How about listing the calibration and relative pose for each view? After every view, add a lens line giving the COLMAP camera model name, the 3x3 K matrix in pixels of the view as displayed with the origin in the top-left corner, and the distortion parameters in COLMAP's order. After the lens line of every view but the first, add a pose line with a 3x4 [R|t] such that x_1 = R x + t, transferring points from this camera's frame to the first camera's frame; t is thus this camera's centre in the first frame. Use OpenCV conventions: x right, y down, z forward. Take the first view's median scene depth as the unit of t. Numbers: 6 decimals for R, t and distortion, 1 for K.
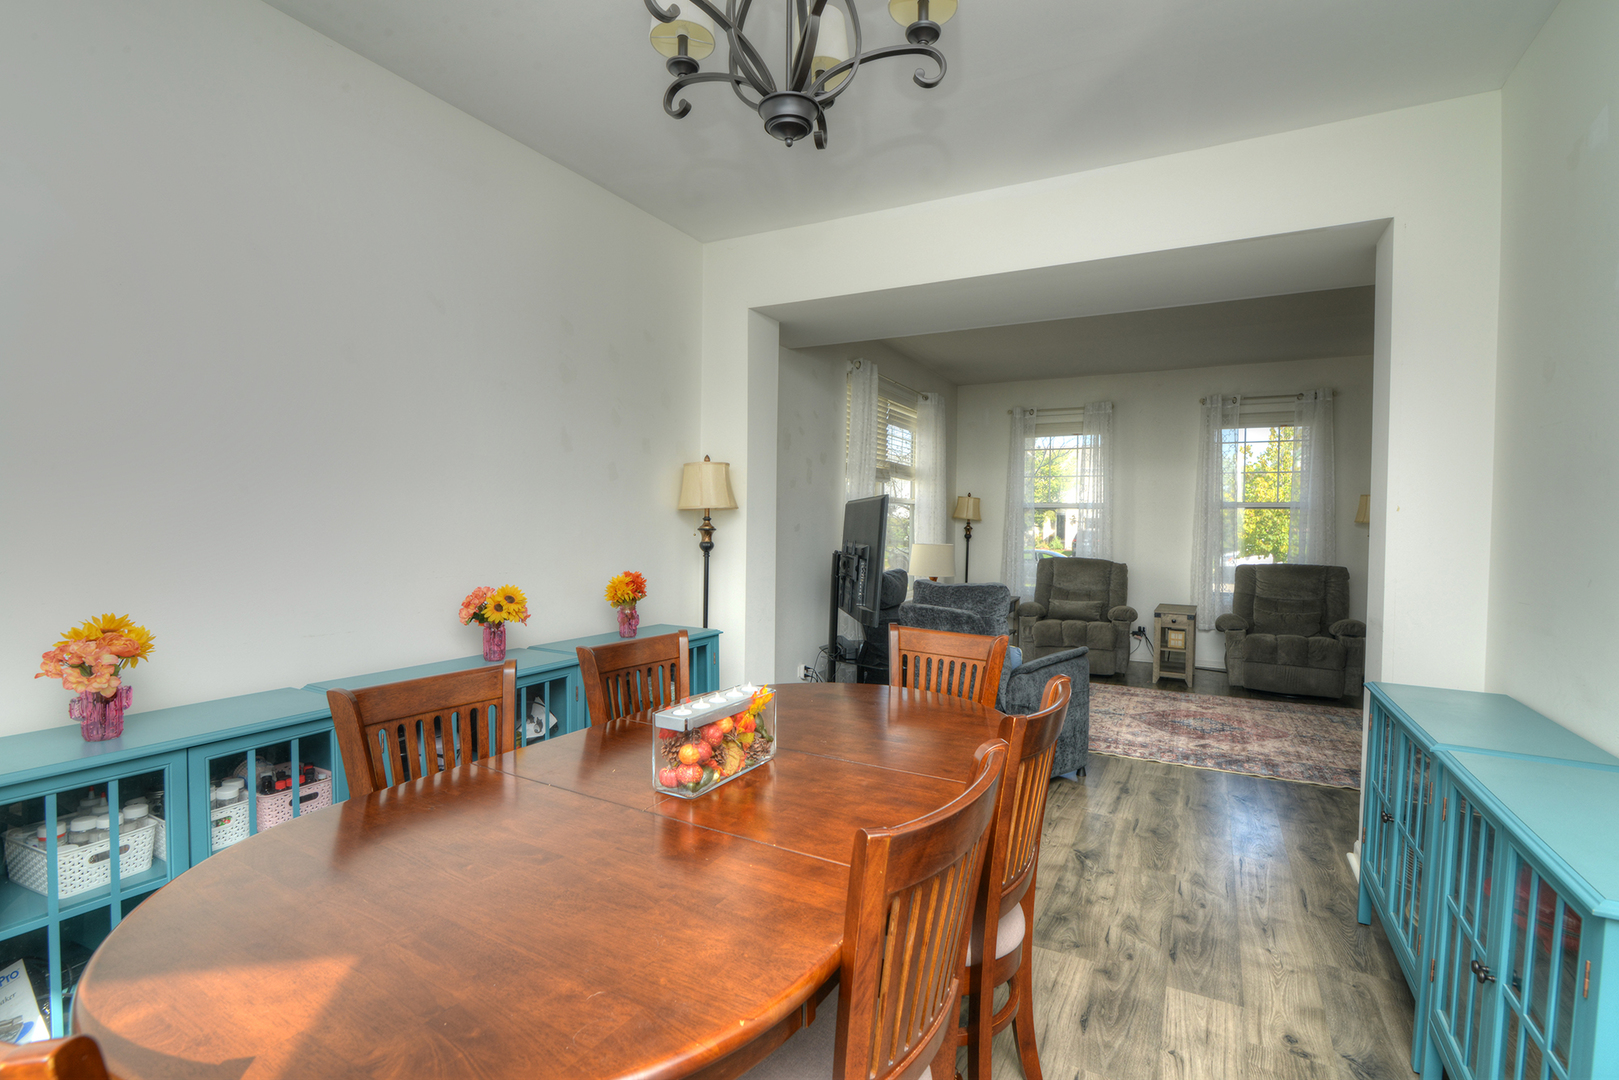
lens RADIAL K [[740.1, 0, 803.1], [0, 740.1, 538.8], [0, 0, 1]] dist [-0.023150, 0.000231]
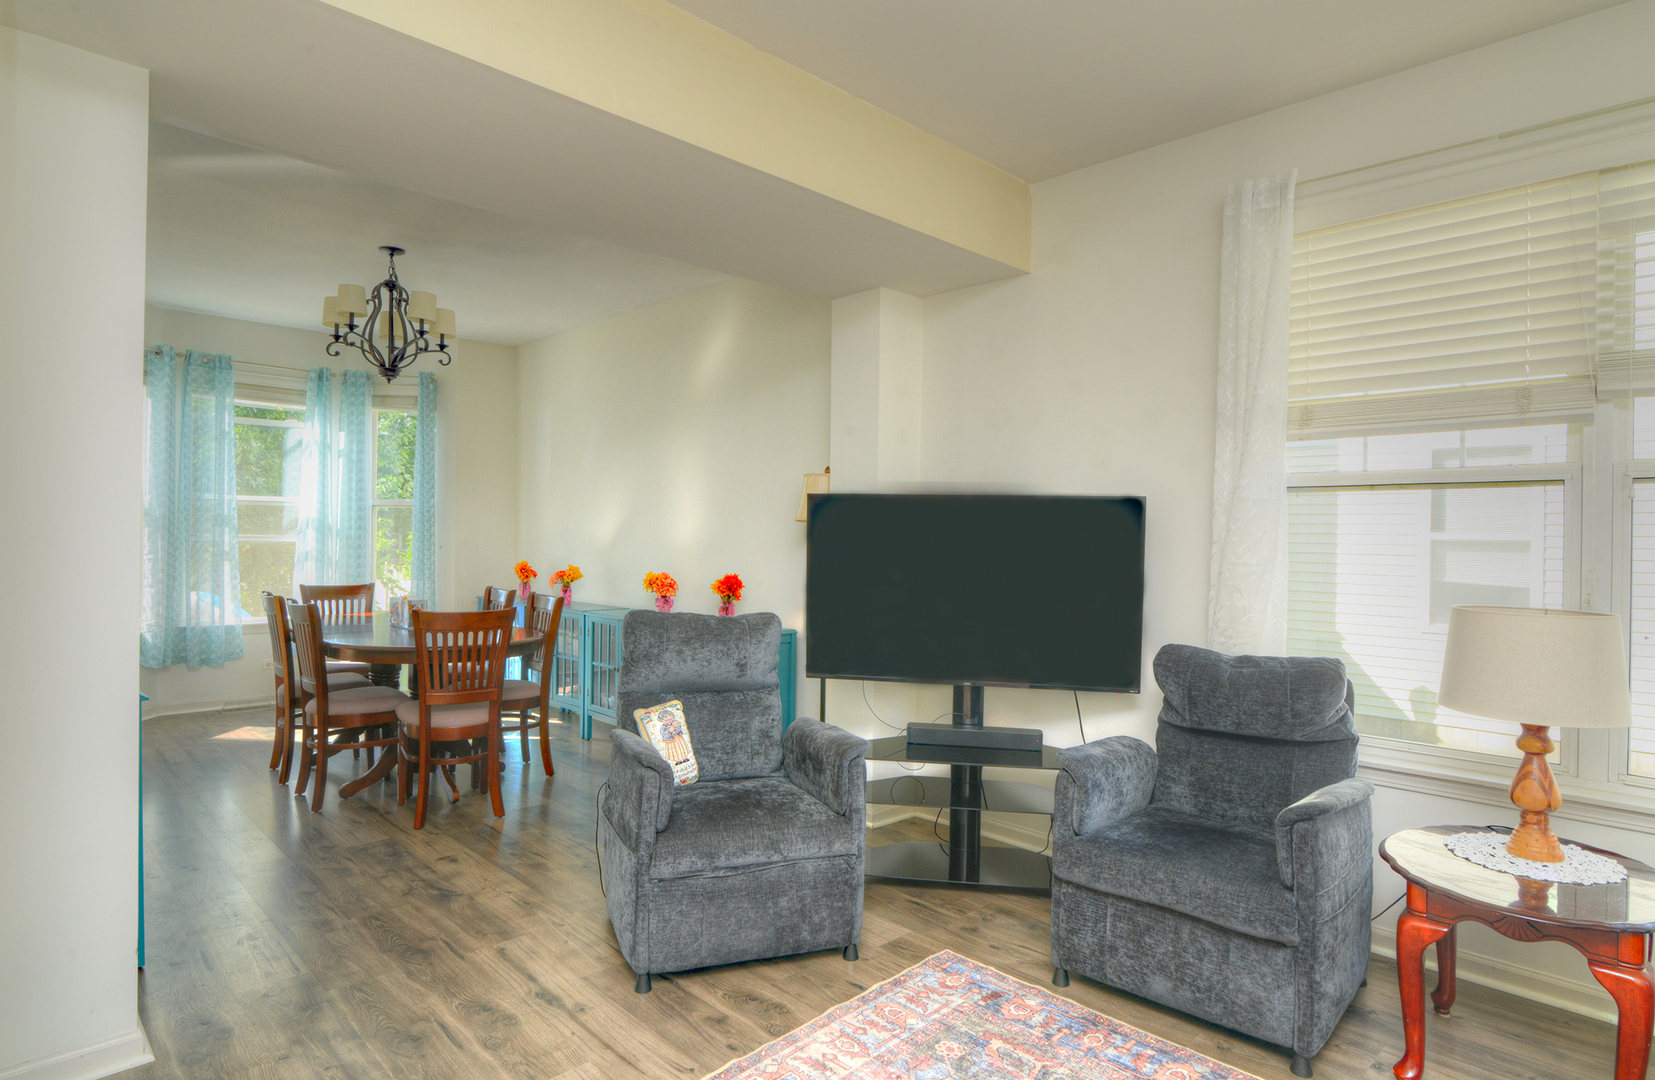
lens RADIAL K [[905.0, 0, 816.6], [0, 905.0, 538.5], [0, 0, 1]] dist [-0.009772, 0.000100]
pose [[-0.298768, -0.014369, -0.954218, 0.998344], [-0.042693, 0.999087, -0.001678, -0.015504], [0.953370, 0.040237, -0.299109, 1.330951]]
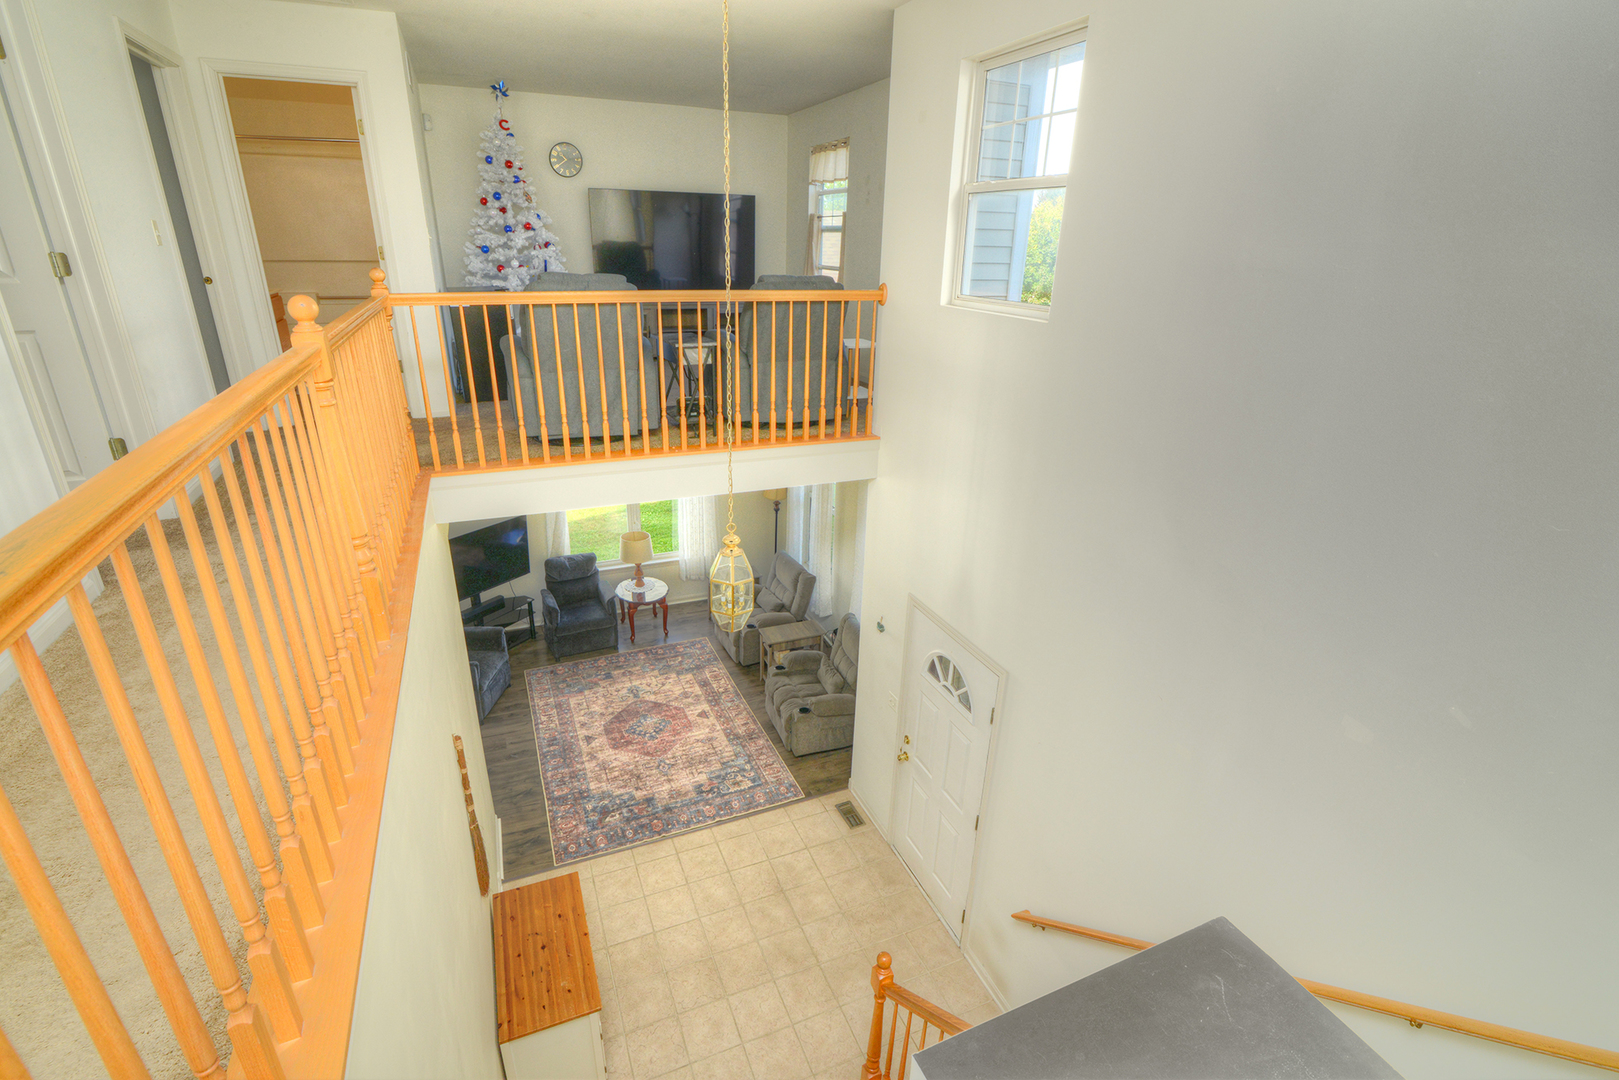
lens RADIAL K [[740.1, 0, 803.1], [0, 740.1, 538.8], [0, 0, 1]] dist [-0.023150, 0.000231]
pose [[0.781499, 0.241348, -0.575335, 1.959480], [-0.029911, 0.935583, 0.351839, -0.781221], [0.623189, -0.257753, 0.738376, 0.278965]]
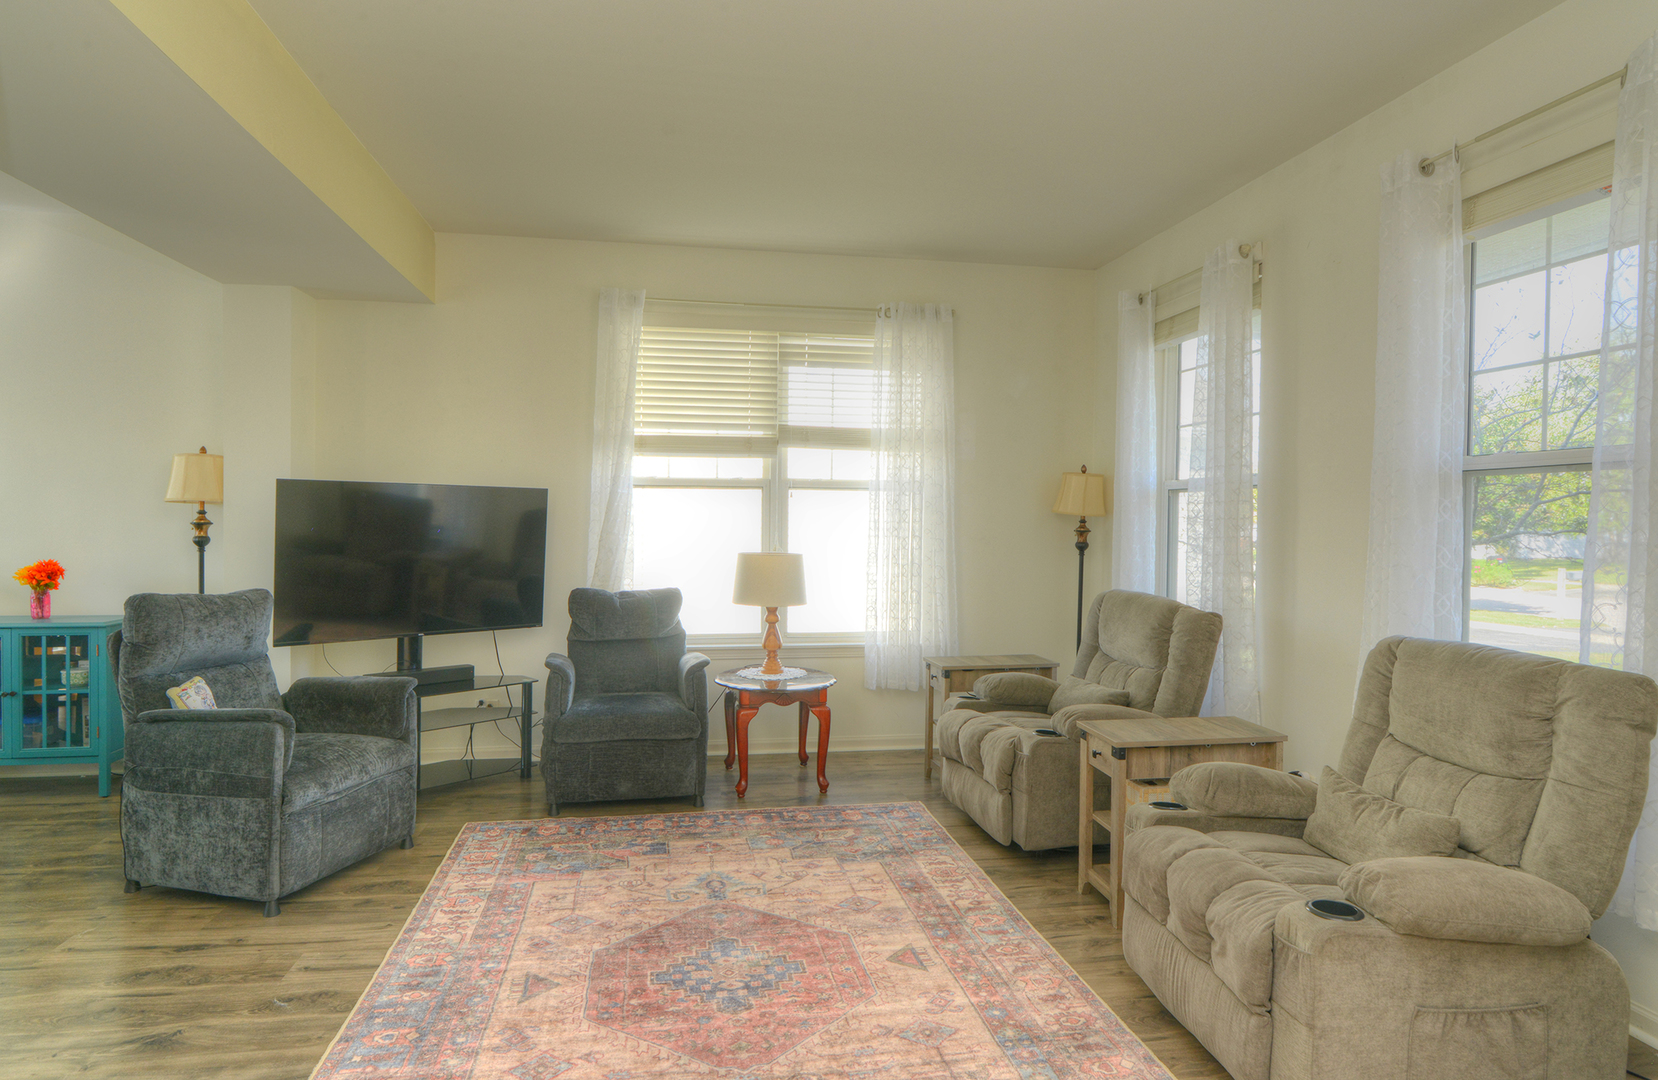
lens RADIAL K [[906.7, 0, 818.1], [0, 906.7, 538.5], [0, 0, 1]] dist [-0.009772, 0.000100]
pose [[0.615992, 0.008267, -0.787709, 1.287622], [-0.019431, 0.999800, -0.004703, -0.003407], [0.787512, 0.018203, 0.616030, 0.905763]]
